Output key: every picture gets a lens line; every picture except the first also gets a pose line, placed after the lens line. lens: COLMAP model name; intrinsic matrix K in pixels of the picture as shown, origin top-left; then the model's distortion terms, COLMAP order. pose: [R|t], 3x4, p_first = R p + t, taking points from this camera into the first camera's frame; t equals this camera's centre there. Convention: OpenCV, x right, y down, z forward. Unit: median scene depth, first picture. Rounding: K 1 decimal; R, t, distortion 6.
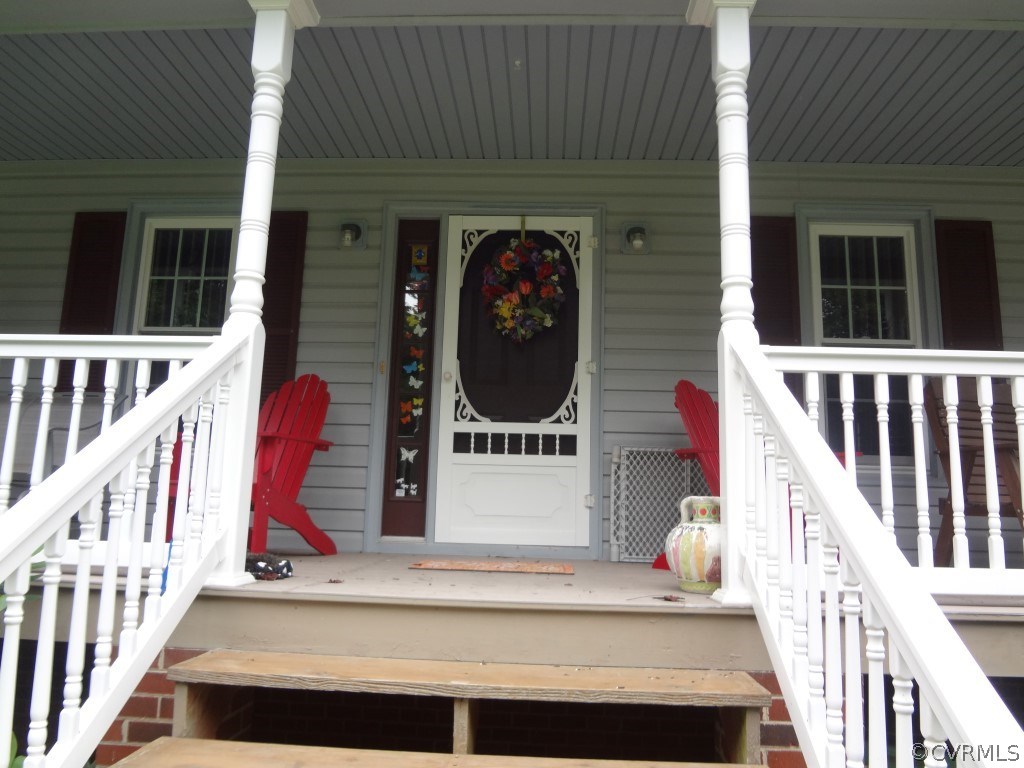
lens RADIAL K [[780.1, 0, 510.8], [0, 780.1, 381.9], [0, 0, 1]] dist [-0.043701, 0.006472]
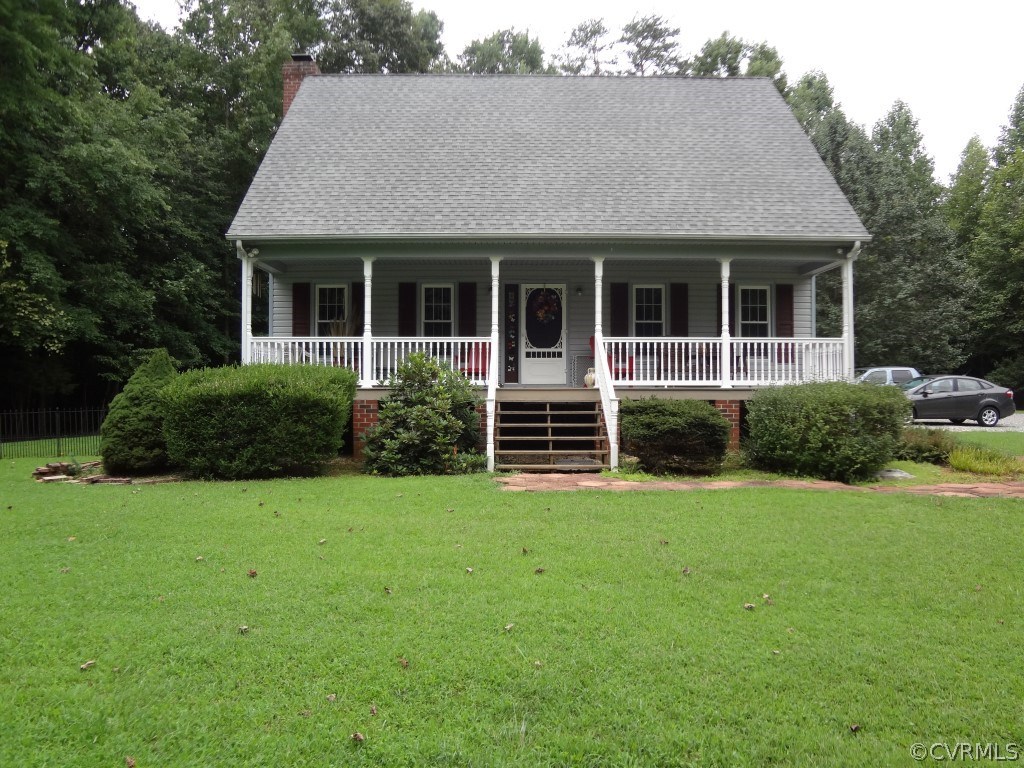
lens RADIAL K [[780.1, 0, 512.3], [0, 780.1, 384.1], [0, 0, 1]] dist [-0.043701, 0.006472]
pose [[0.998247, -0.026143, 0.053101, -0.311879], [0.017833, 0.988324, 0.151317, -0.306333], [-0.056437, -0.150105, 0.987058, -2.331138]]
